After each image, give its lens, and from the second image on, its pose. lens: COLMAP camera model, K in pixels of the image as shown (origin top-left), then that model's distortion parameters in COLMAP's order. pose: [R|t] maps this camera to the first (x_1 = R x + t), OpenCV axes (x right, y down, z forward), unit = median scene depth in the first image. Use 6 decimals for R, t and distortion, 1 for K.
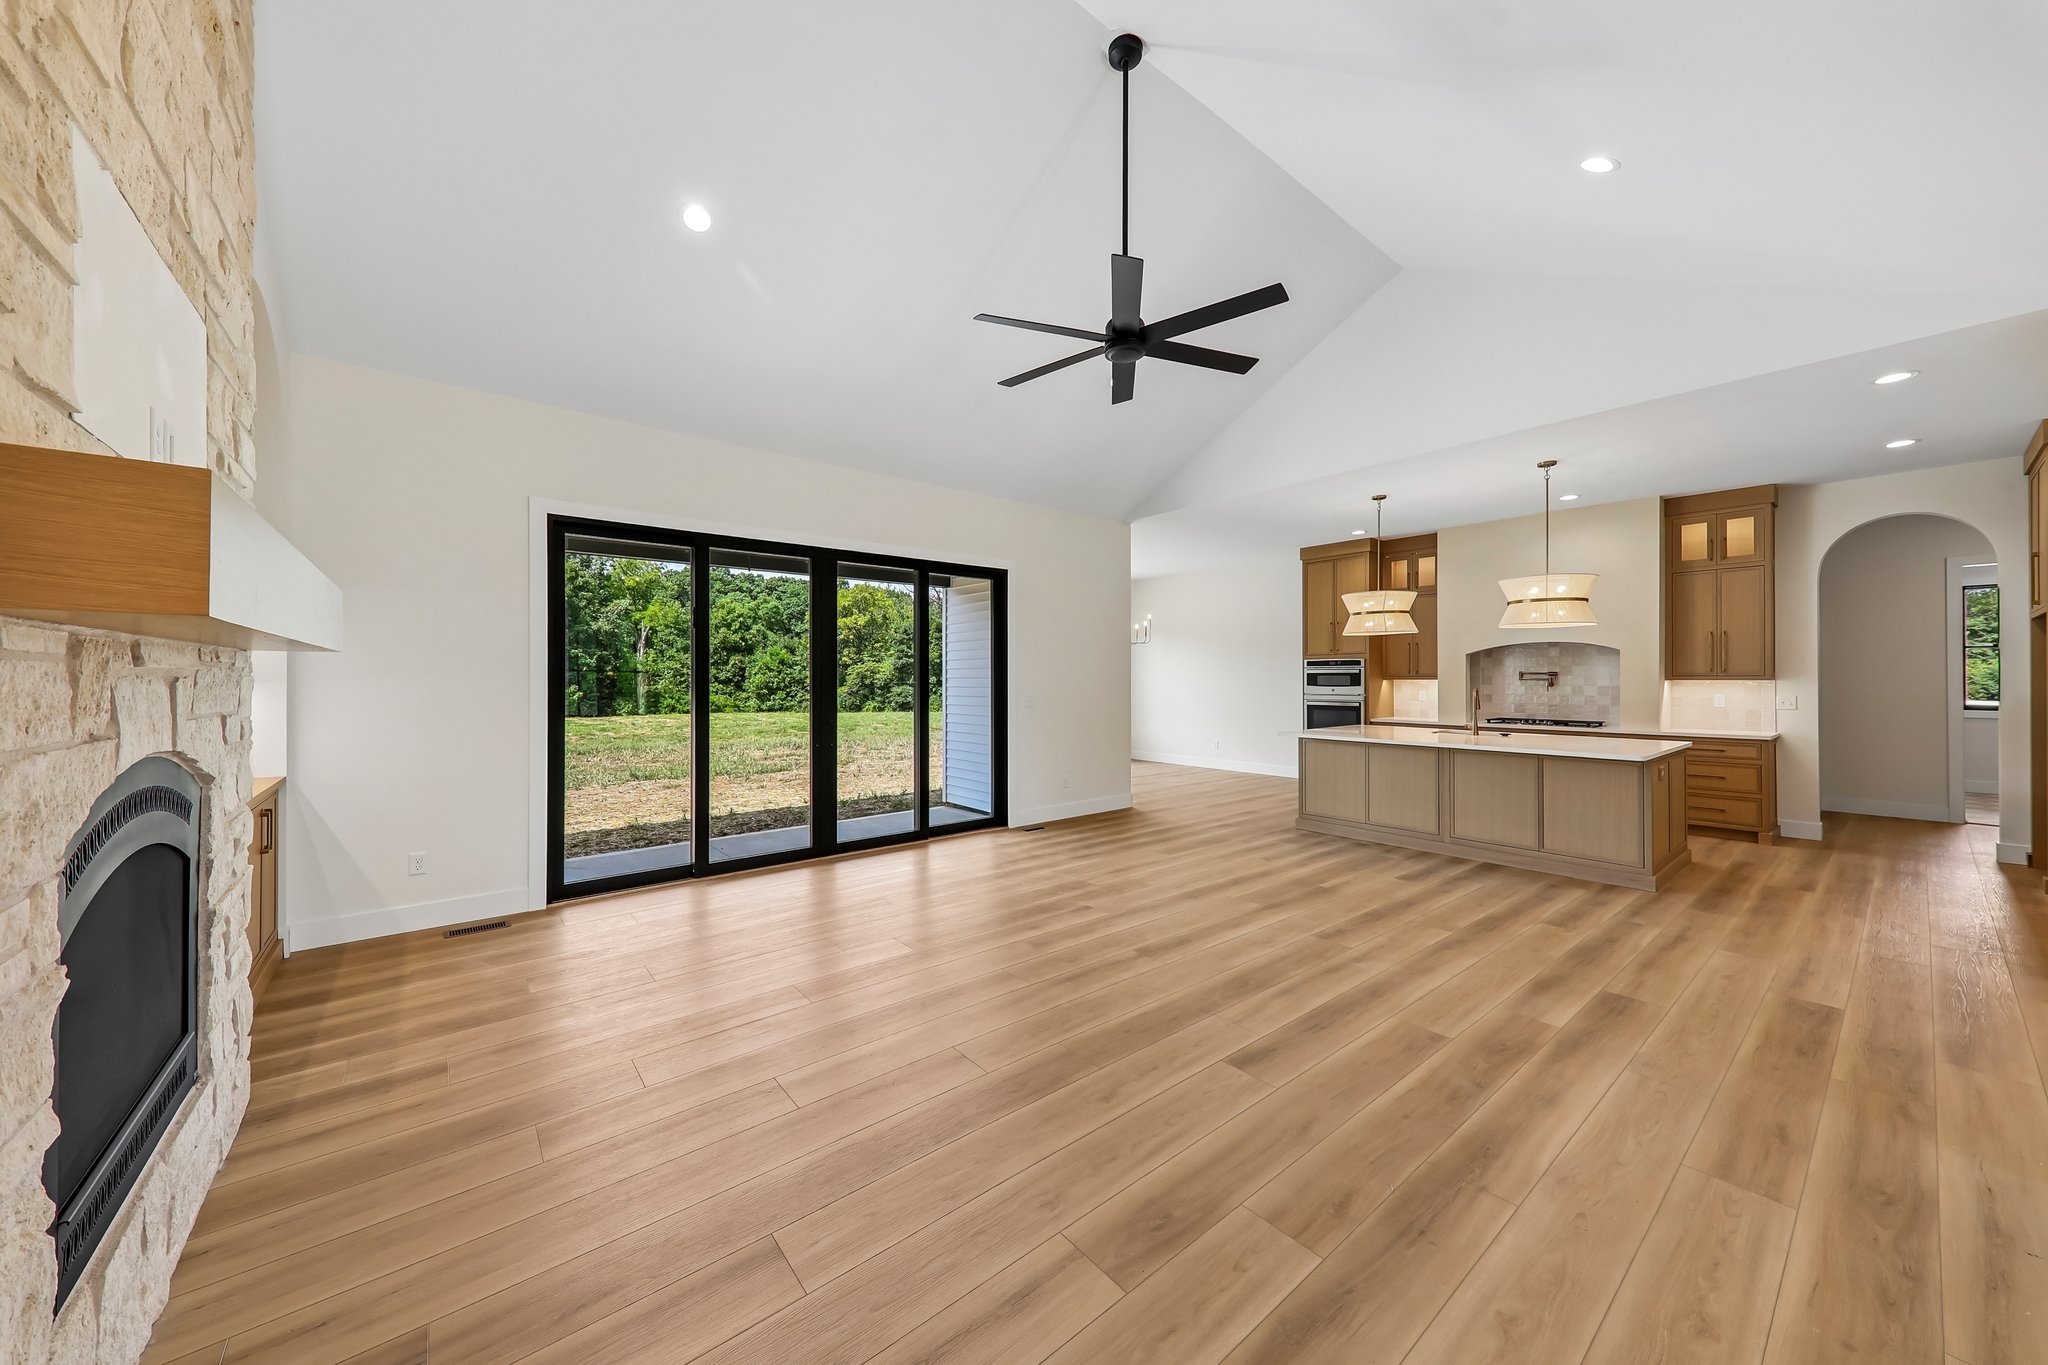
lens RADIAL K [[721.0, 0, 1009.3], [0, 721.0, 672.6], [0, 0, 1]] dist [0.002249, -0.000150]
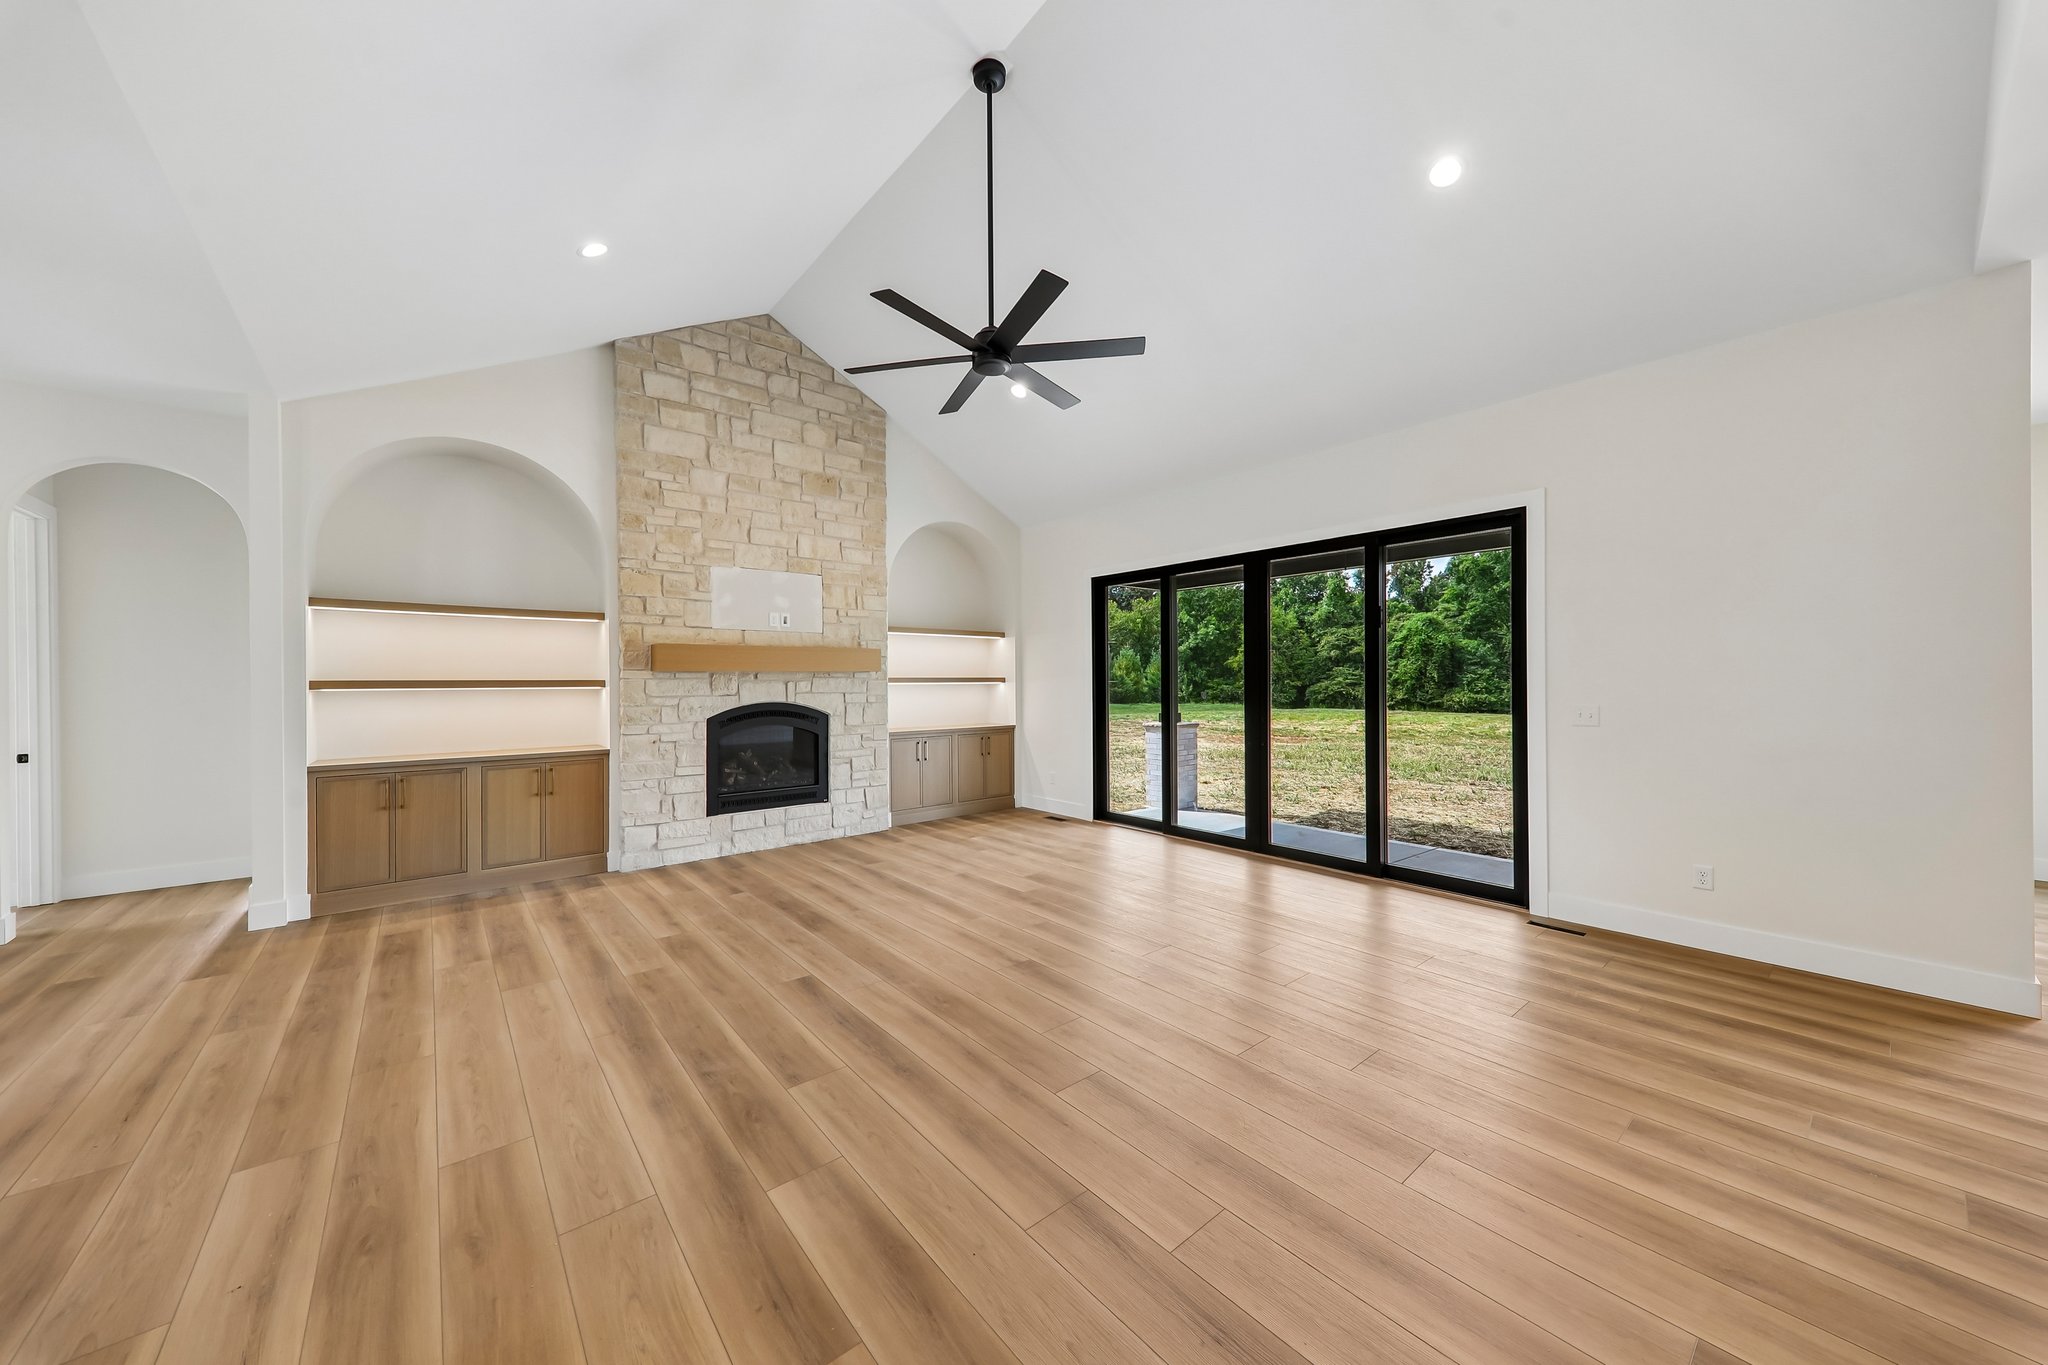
lens RADIAL K [[725.9, 0, 1032.3], [0, 725.9, 686.3], [0, 0, 1]] dist [0.011107, -0.000133]
pose [[0.023770, 0.014271, -0.999616, 1.430448], [0.005982, 0.999878, 0.014417, -0.003025], [0.999700, -0.006323, 0.023682, 1.212762]]
